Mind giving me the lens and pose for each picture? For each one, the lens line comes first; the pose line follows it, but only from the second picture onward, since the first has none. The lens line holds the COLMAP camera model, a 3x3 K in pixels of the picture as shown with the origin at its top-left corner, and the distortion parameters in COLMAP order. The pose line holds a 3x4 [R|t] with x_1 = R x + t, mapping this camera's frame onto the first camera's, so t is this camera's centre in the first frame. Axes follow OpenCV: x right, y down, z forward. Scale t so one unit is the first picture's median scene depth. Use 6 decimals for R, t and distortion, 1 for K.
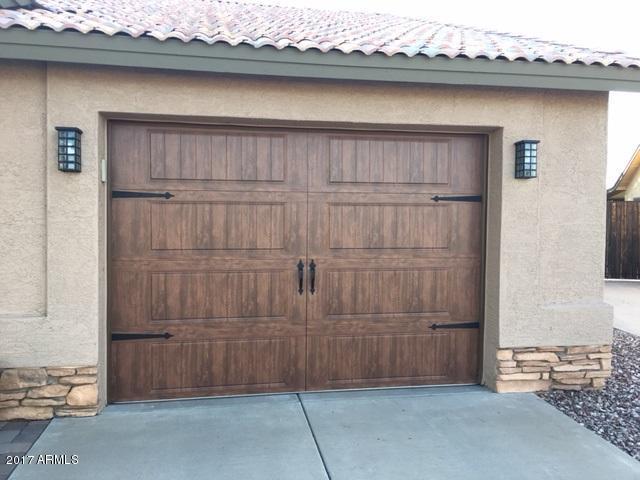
lens RADIAL K [[416.5, 0, 320.0], [0, 416.5, 240.0], [0, 0, 1]] dist [0.029179, 0.000465]
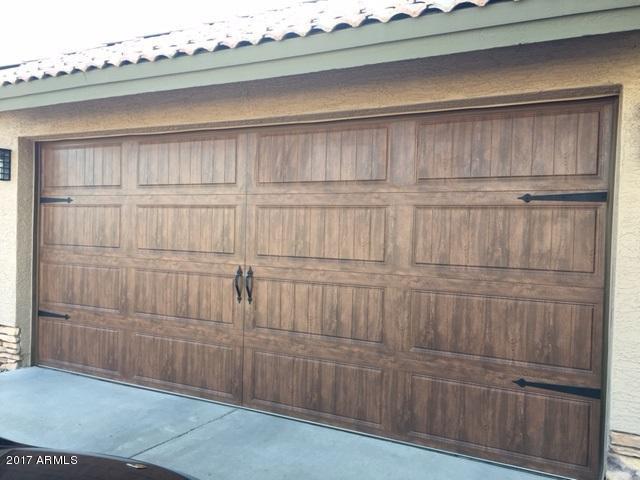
lens RADIAL K [[533.9, 0, 319.5], [0, 533.9, 244.5], [0, 0, 1]] dist [0.049522, 0.002135]
pose [[0.815212, 0.033075, -0.578218, 0.783360], [-0.044552, 0.998991, -0.005669, -0.001624], [0.577447, 0.030383, 0.815863, 0.106928]]
